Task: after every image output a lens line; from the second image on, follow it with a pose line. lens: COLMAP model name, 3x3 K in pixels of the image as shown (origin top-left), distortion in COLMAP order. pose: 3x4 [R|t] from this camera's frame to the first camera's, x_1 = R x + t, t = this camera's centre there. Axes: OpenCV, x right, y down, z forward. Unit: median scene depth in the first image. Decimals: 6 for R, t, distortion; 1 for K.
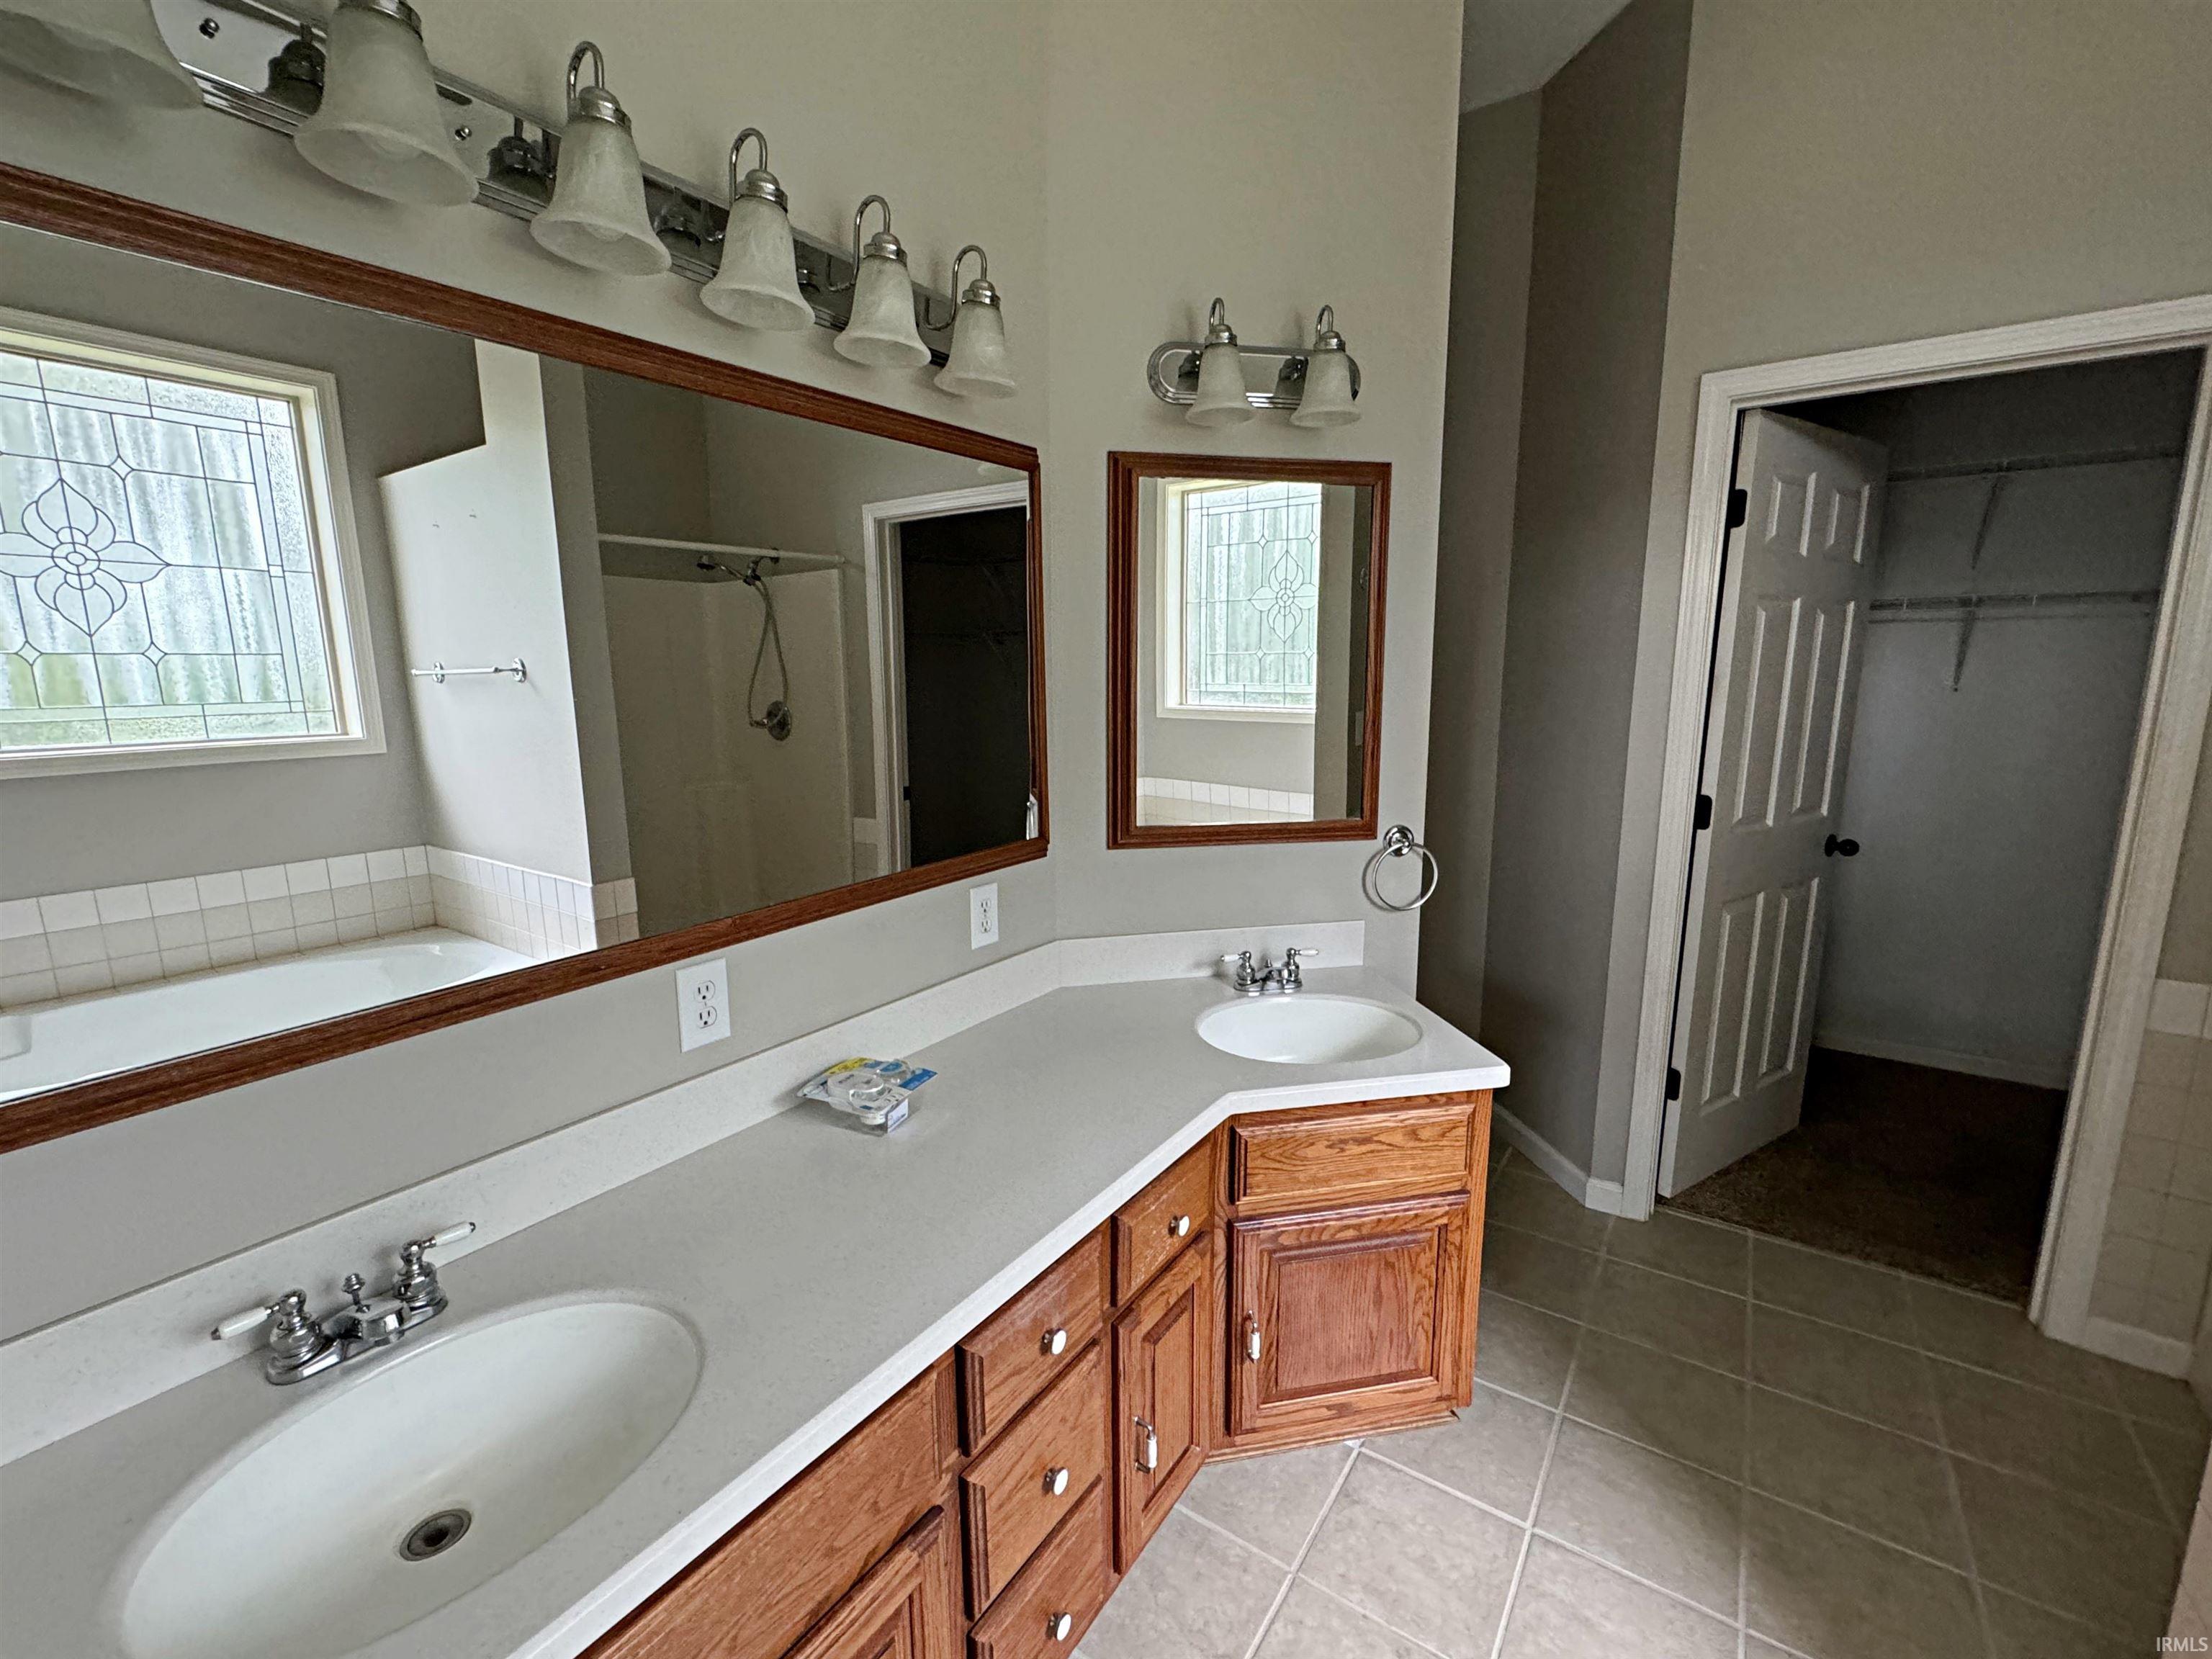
lens RADIAL K [[898.8, 0, 1150.7], [0, 898.8, 827.7], [0, 0, 1]] dist [-0.001039, -0.000011]
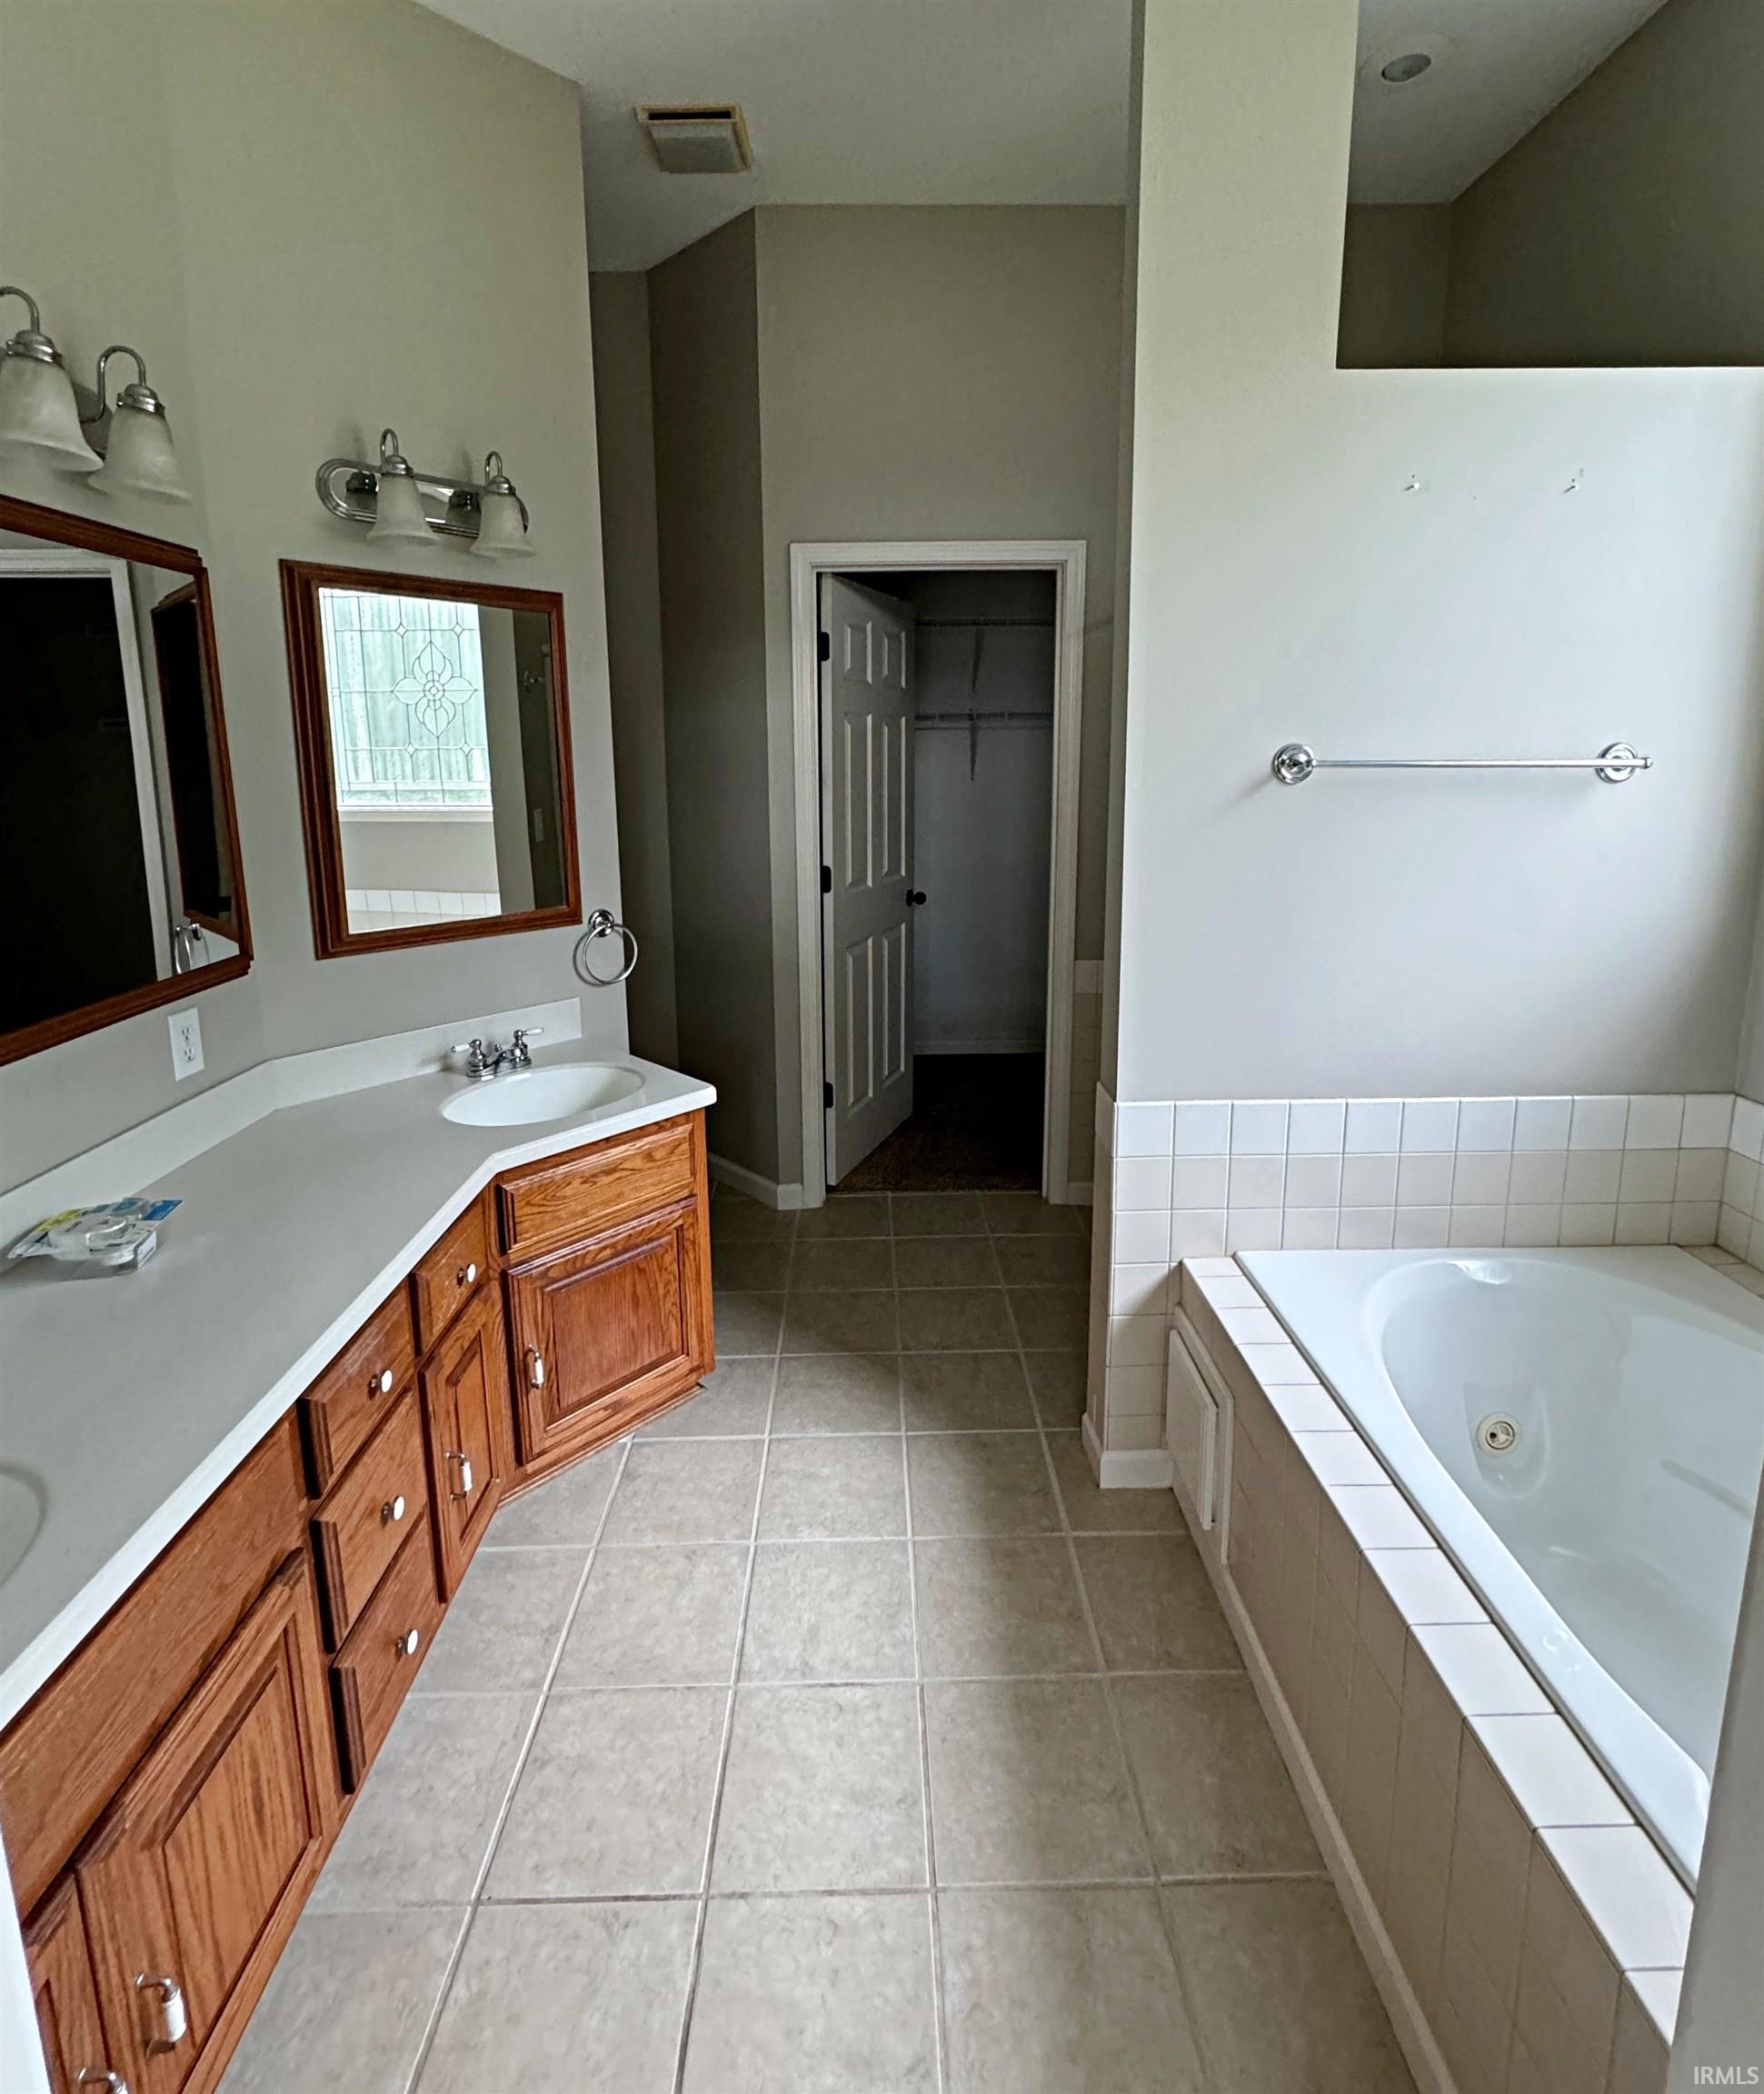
lens RADIAL K [[1334.2, 0, 880.0], [0, 1334.2, 1042.5], [0, 0, 1]] dist [-0.010890, 0.002788]
pose [[0.836388, -0.131192, 0.532207, -0.374023], [0.098877, 0.991118, 0.088927, 0.052556], [-0.539147, -0.021755, 0.841931, -0.666223]]
